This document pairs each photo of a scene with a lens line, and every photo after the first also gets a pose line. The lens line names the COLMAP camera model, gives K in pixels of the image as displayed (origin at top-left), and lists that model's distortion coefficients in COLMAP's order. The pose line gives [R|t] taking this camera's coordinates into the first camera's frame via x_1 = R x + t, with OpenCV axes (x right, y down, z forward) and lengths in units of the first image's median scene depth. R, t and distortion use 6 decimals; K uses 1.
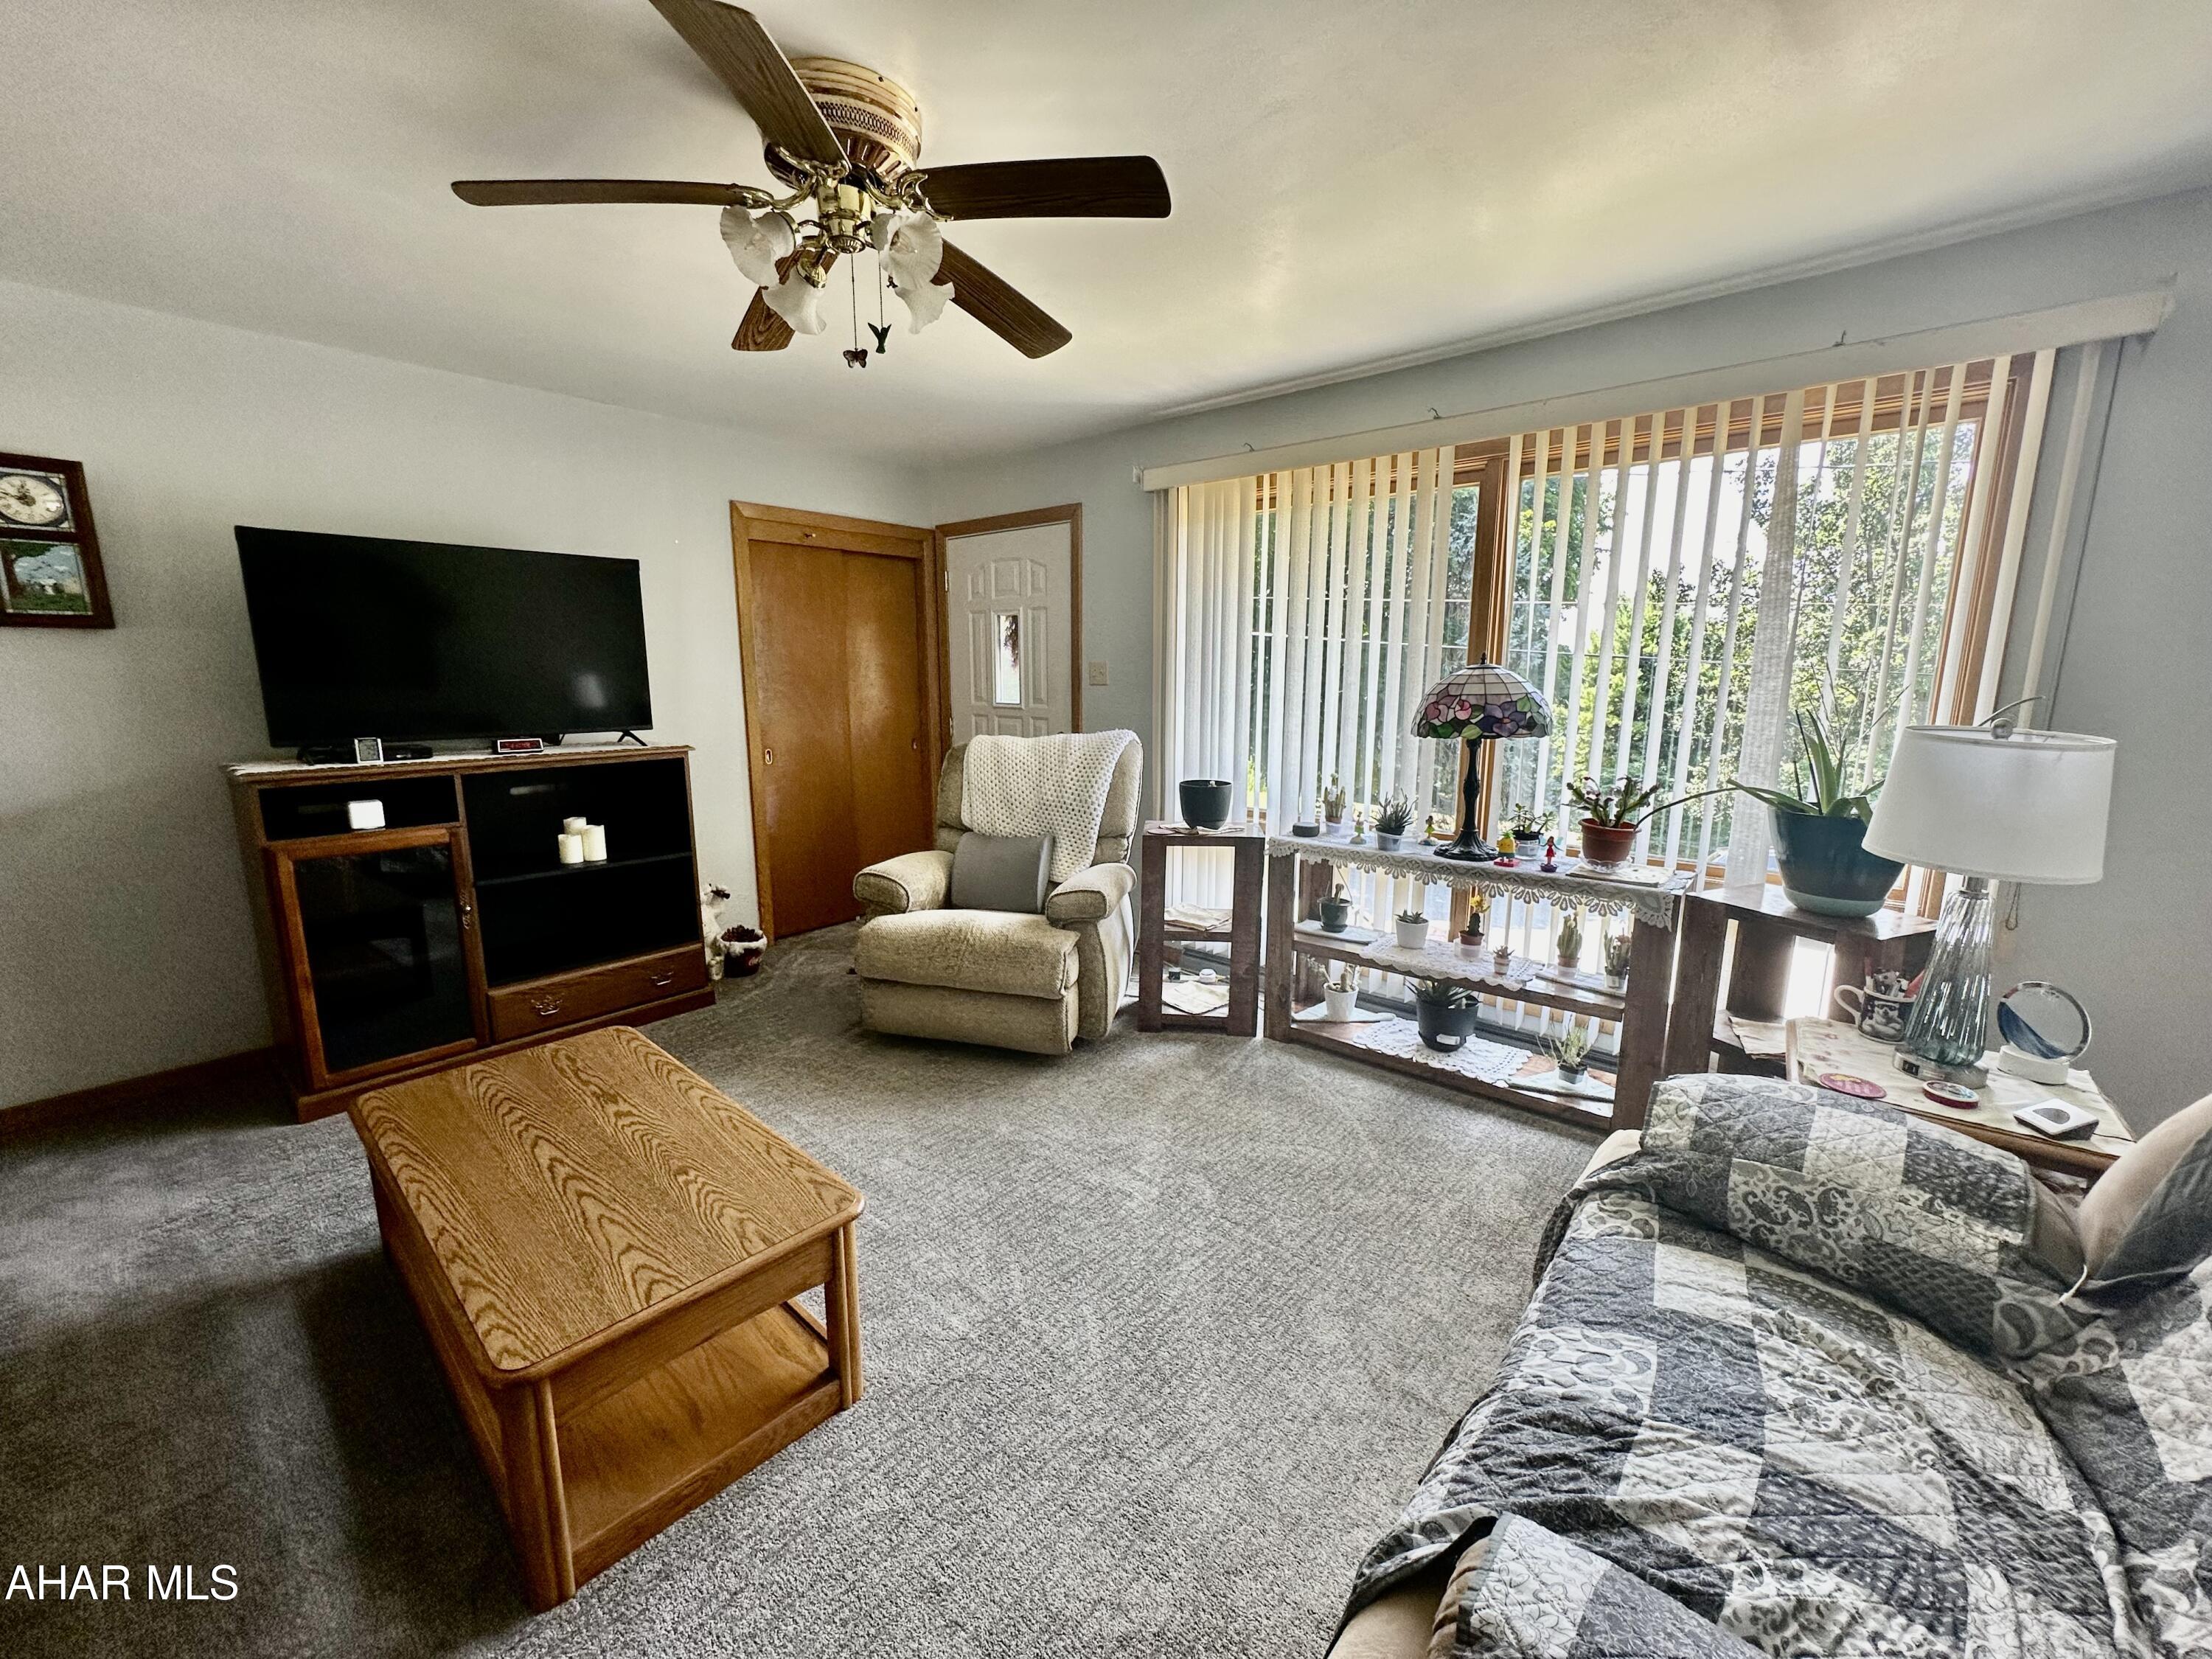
lens RADIAL K [[884.6, 0, 1106.9], [0, 884.6, 827.3], [0, 0, 1]] dist [0.000118, -0.000118]
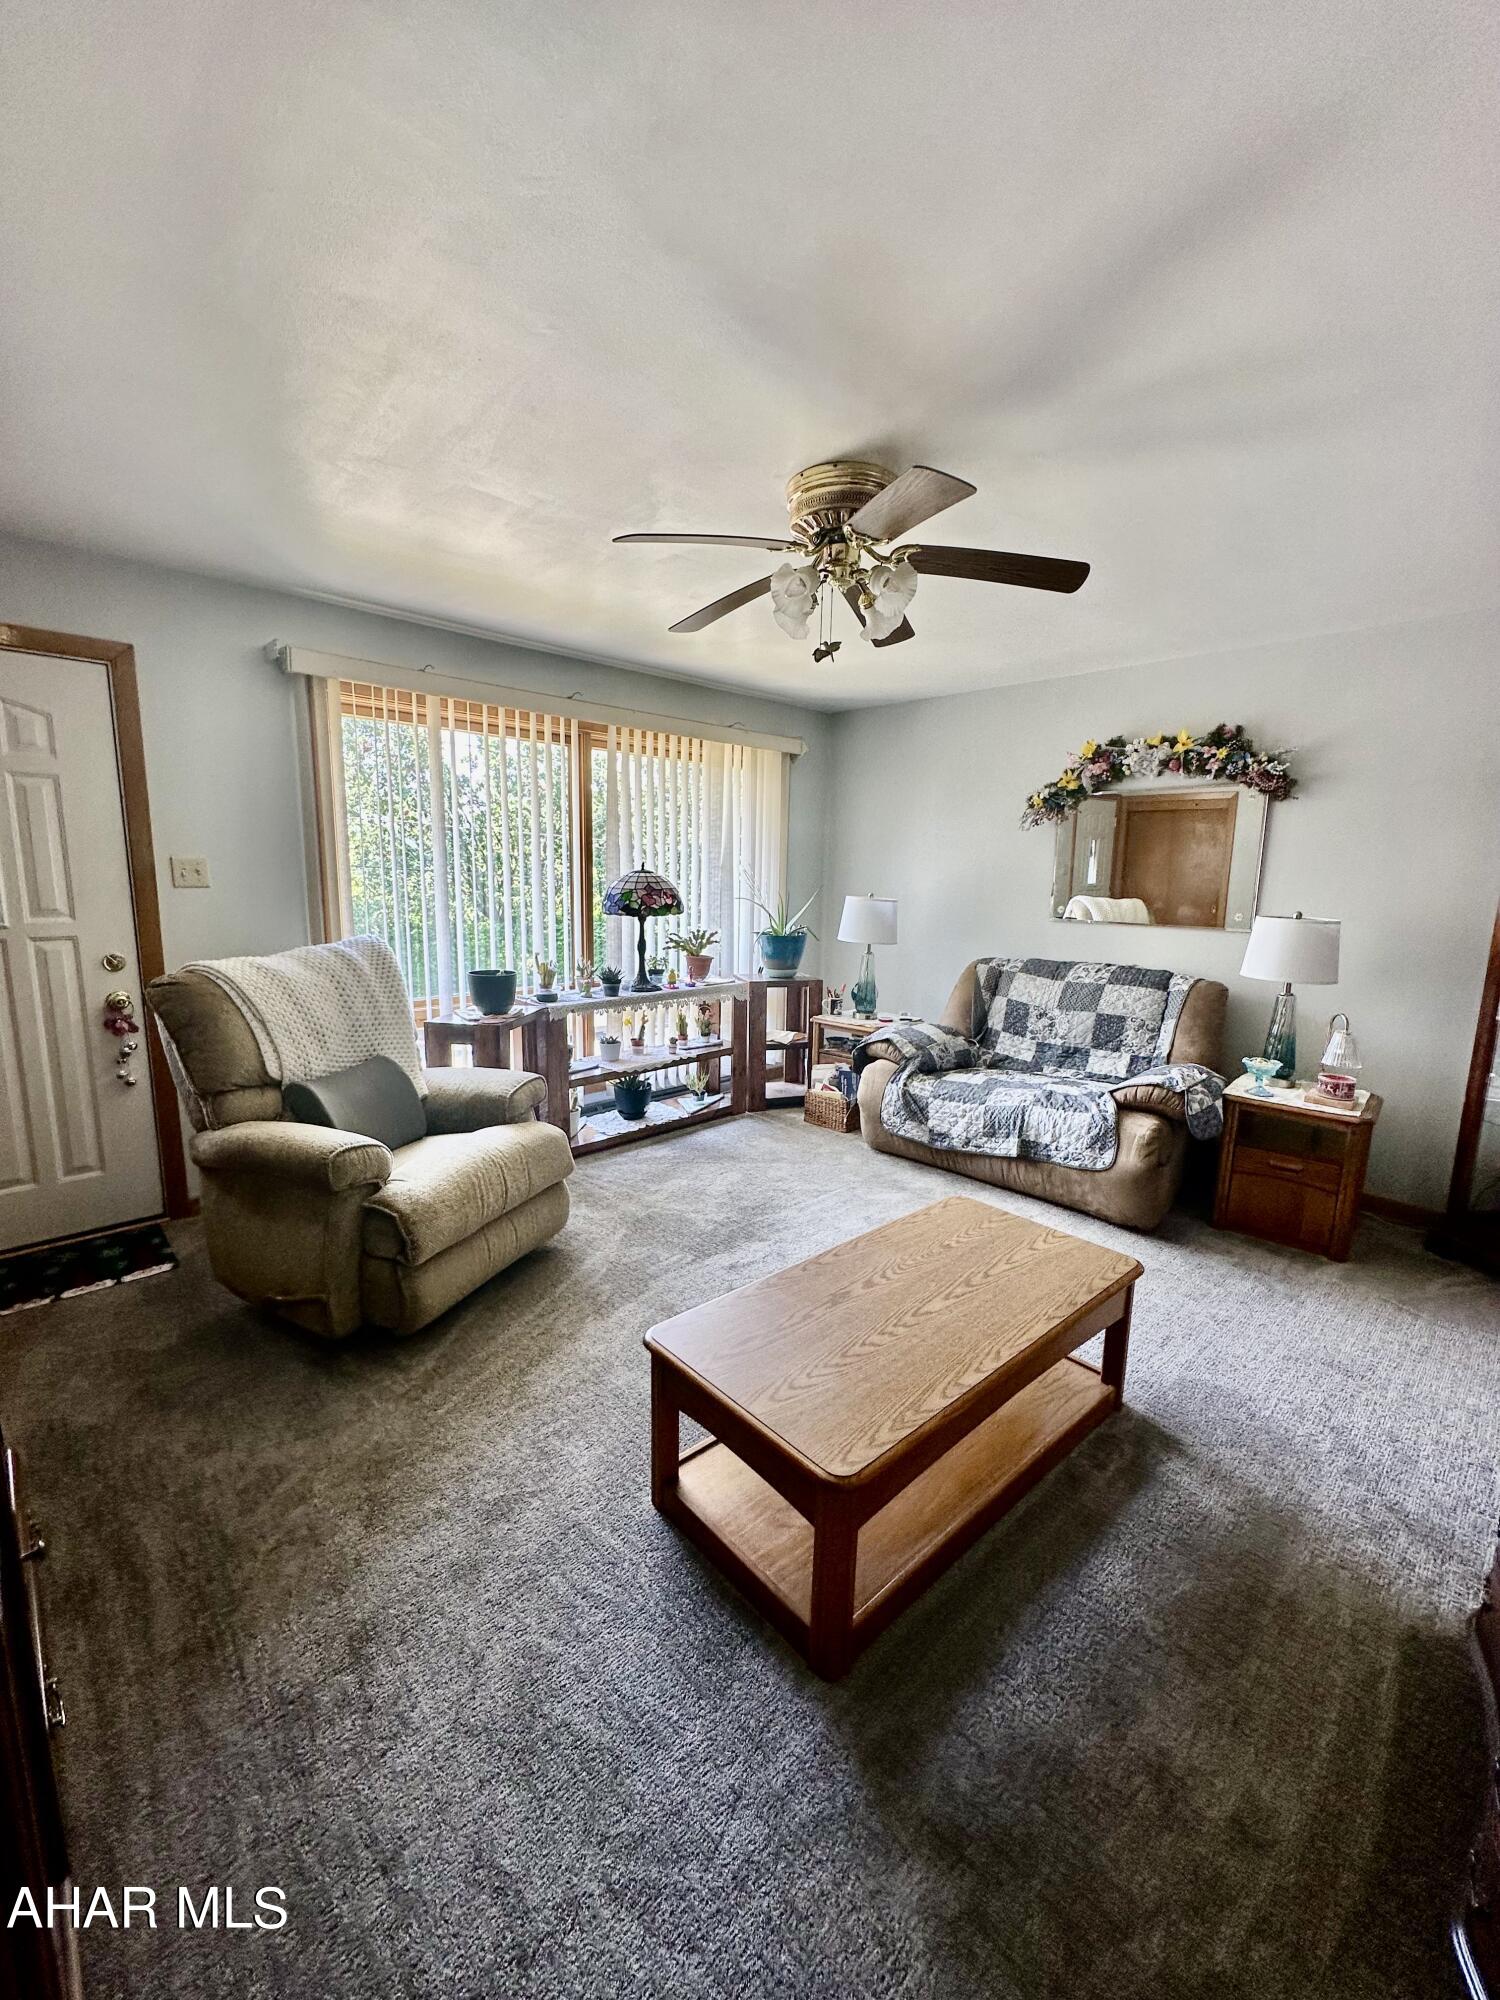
lens RADIAL K [[799.9, 0, 749.7], [0, 799.9, 997.6], [0, 0, 1]] dist [0.000118, -0.000118]
pose [[0.108801, -0.164342, 0.980385, -0.953188], [0.161733, 0.976025, 0.145662, -0.127523], [-0.980819, 0.142712, 0.132772, 0.612776]]
